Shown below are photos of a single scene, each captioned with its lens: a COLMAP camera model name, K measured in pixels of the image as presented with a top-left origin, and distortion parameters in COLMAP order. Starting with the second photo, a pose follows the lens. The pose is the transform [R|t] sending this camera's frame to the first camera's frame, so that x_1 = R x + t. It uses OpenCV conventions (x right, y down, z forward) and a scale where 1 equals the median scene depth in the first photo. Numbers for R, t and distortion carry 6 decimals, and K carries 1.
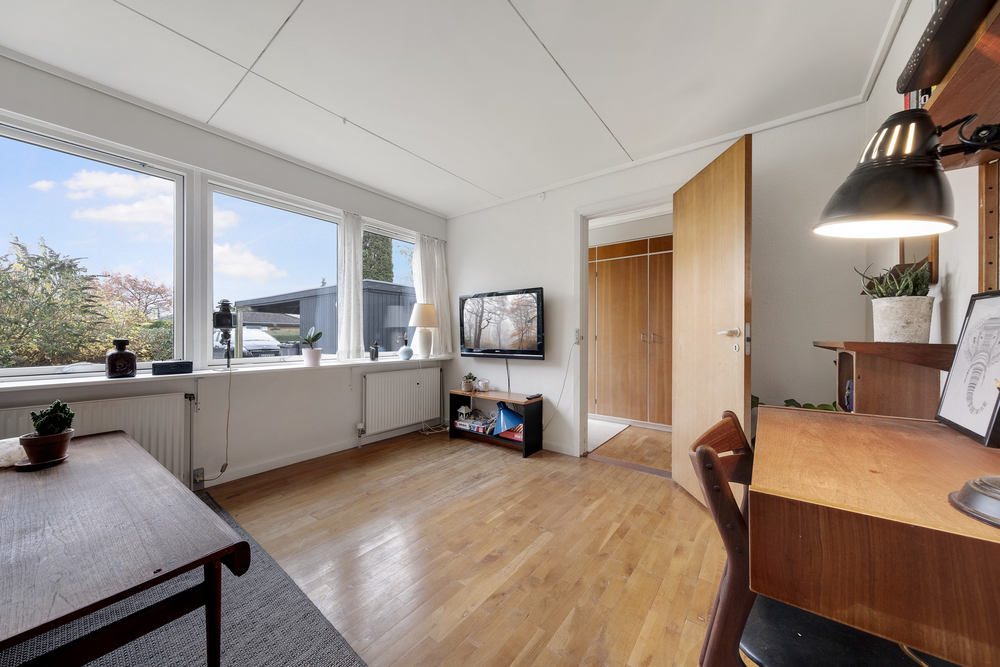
lens RADIAL K [[343.2, 0, 502.0], [0, 343.2, 335.3], [0, 0, 1]] dist [-0.001189, -0.000052]
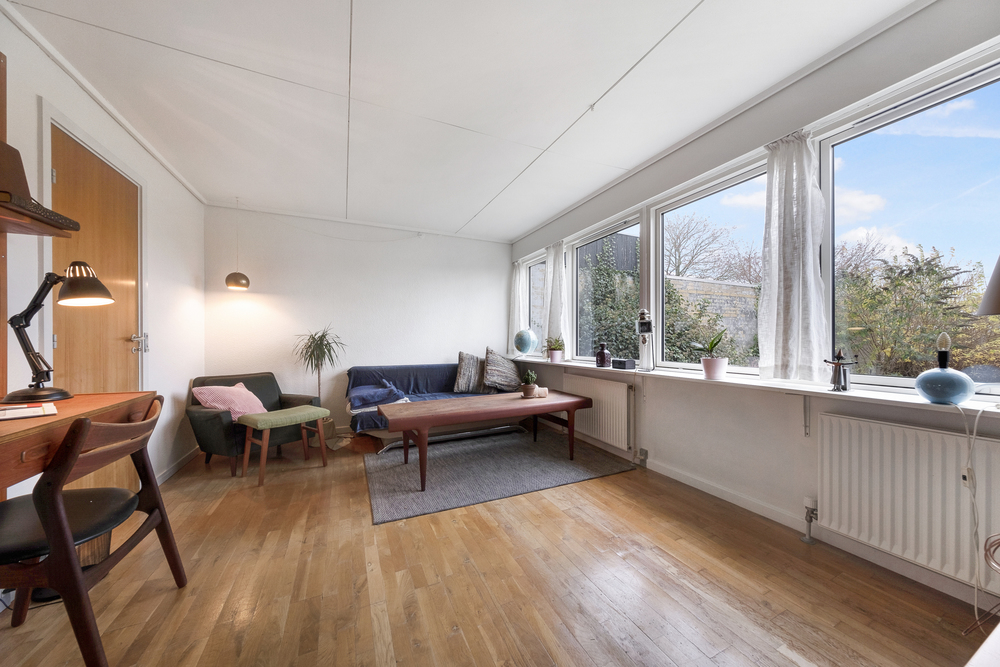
lens RADIAL K [[343.2, 0, 503.1], [0, 343.2, 338.9], [0, 0, 1]] dist [-0.001189, -0.000052]
pose [[-0.467190, -0.003379, -0.884151, 0.391811], [0.001009, 0.999990, -0.004355, 0.000530], [0.884156, -0.002927, -0.467182, 1.022380]]
